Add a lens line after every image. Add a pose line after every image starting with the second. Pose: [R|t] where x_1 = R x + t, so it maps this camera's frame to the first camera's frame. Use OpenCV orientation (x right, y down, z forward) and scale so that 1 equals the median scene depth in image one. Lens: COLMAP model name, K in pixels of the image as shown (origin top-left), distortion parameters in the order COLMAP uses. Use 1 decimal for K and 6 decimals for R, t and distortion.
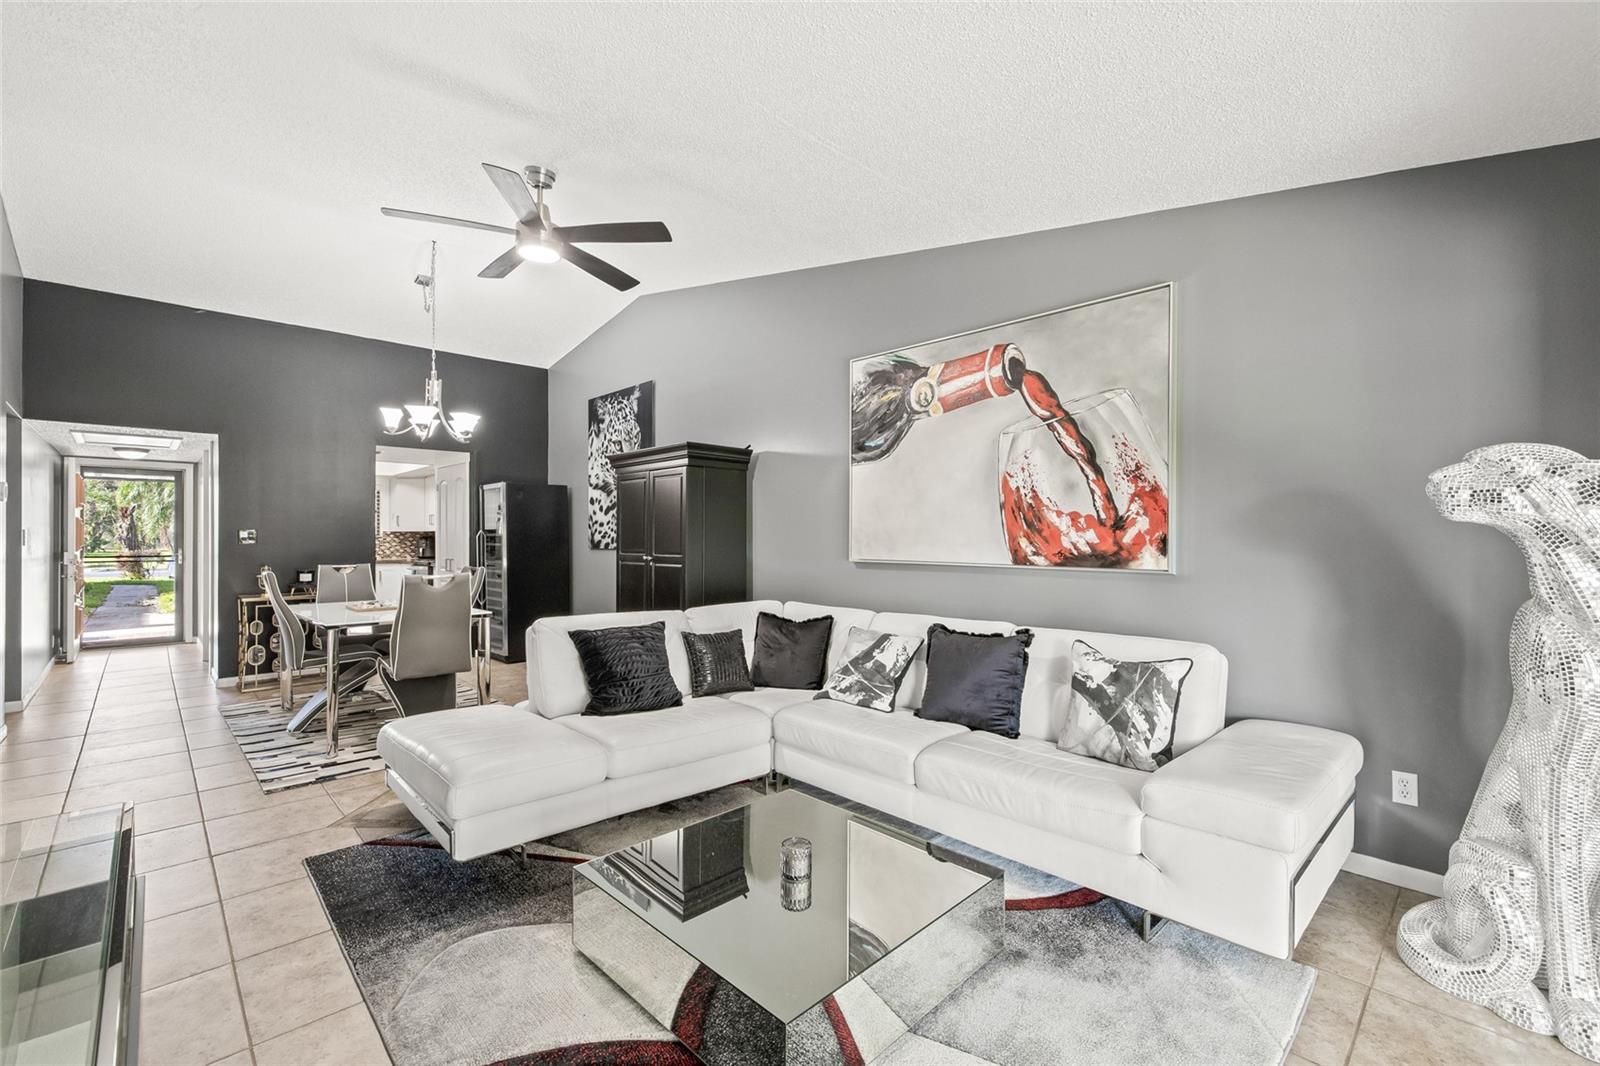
lens RADIAL K [[679.9, 0, 796.7], [0, 679.9, 538.6], [0, 0, 1]] dist [0.000788, 0.000415]
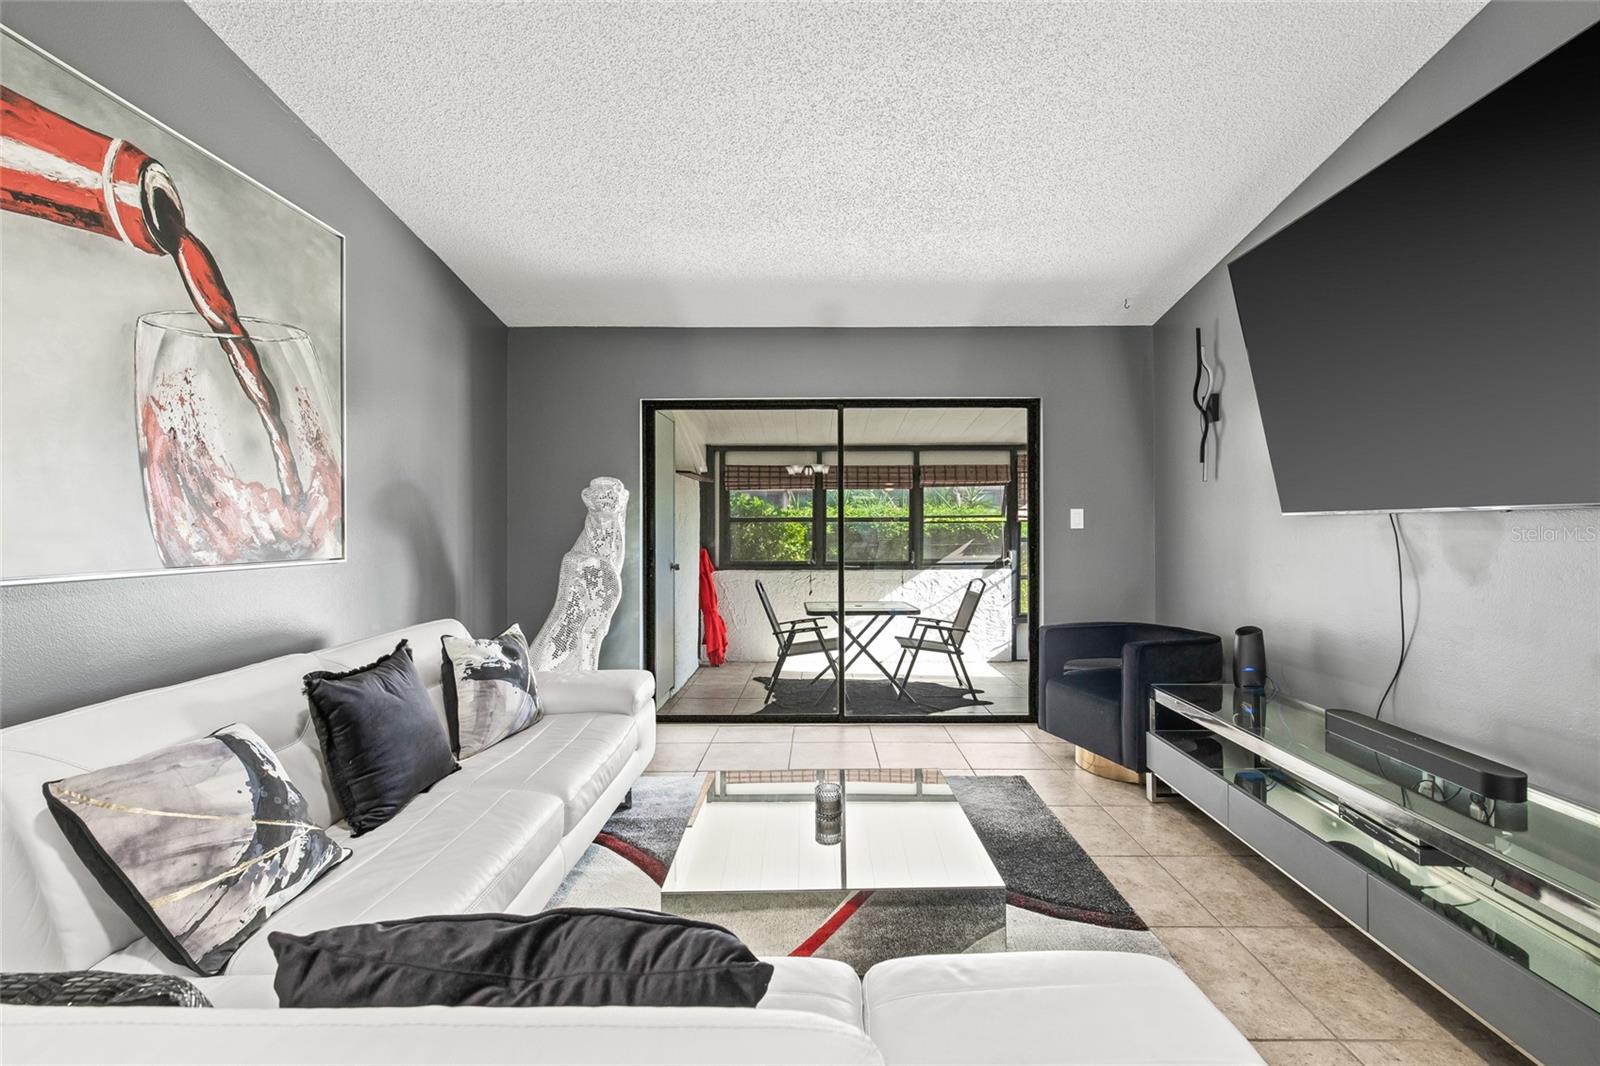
lens RADIAL K [[692.5, 0, 819.8], [0, 692.5, 527.2], [0, 0, 1]] dist [0.000682, 0.000053]
pose [[-0.721138, -0.000665, 0.692791, -0.396755], [0.002626, 0.999990, 0.003693, 0.003457], [-0.692787, 0.004482, -0.721129, 0.913602]]
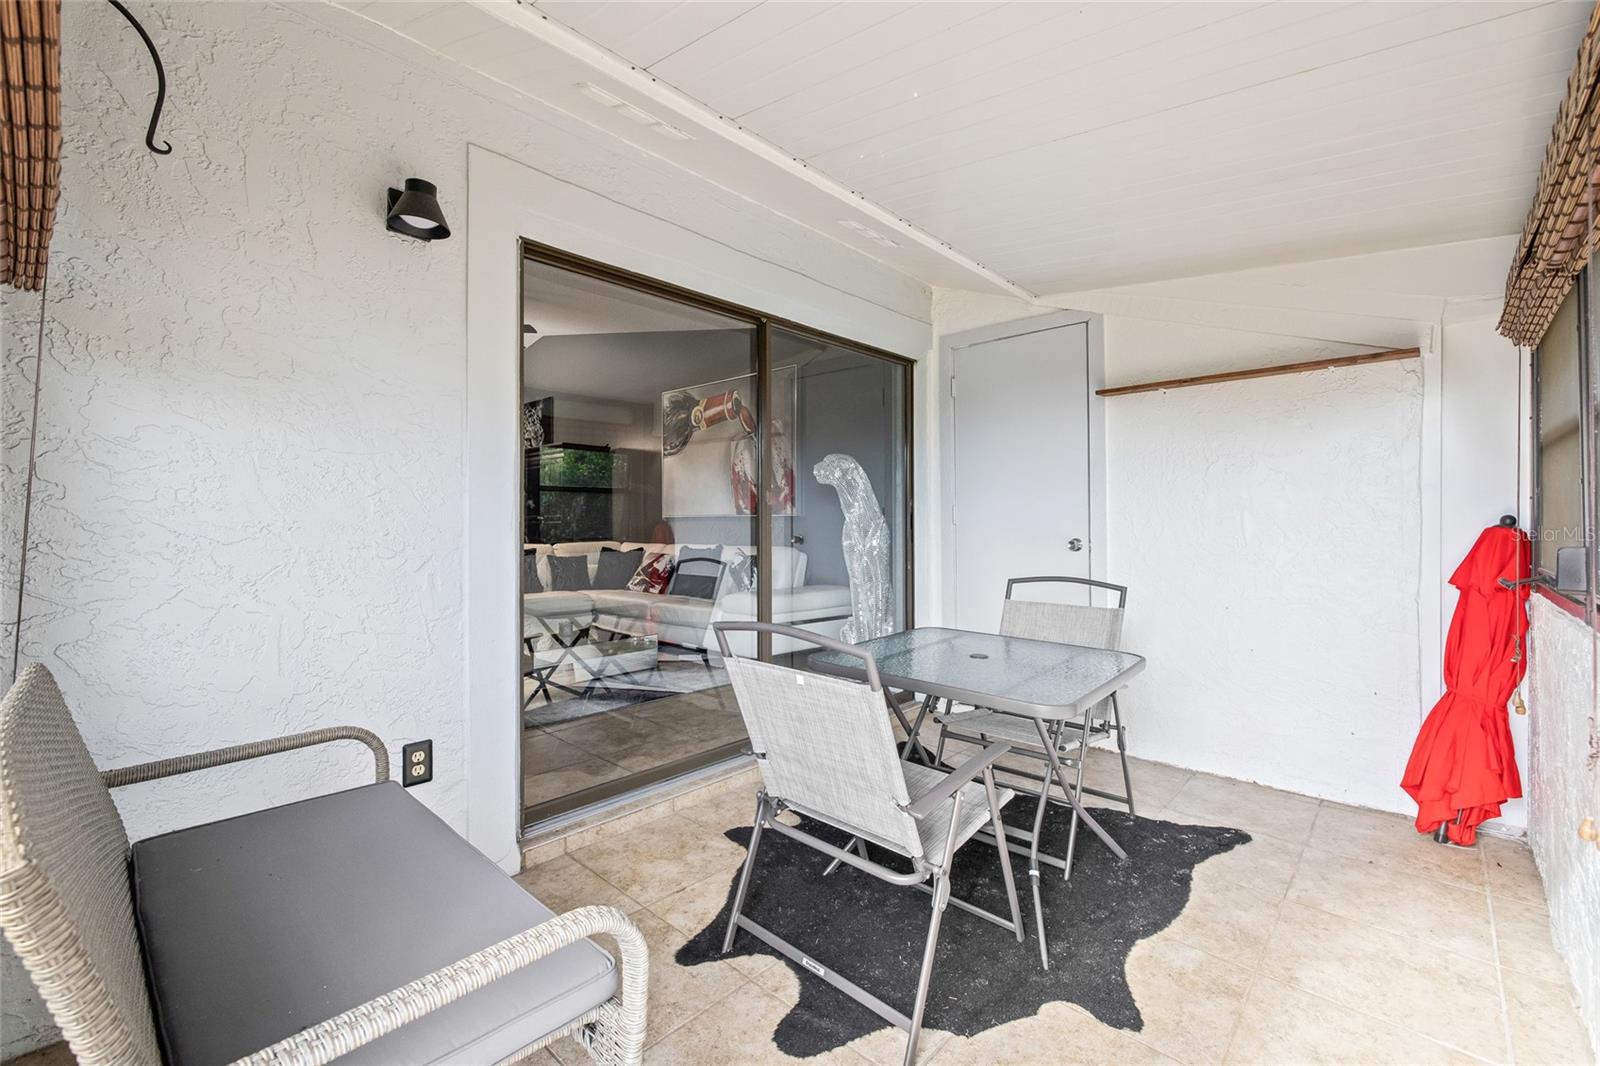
lens RADIAL K [[693.7, 0, 794.0], [0, 693.7, 527.1], [0, 0, 1]] dist [0.000226, 0.000088]
pose [[0.998545, -0.003985, 0.053773, 0.325830], [0.003911, 0.999991, 0.001473, 0.059962], [-0.053779, -0.001261, 0.998552, -0.717301]]
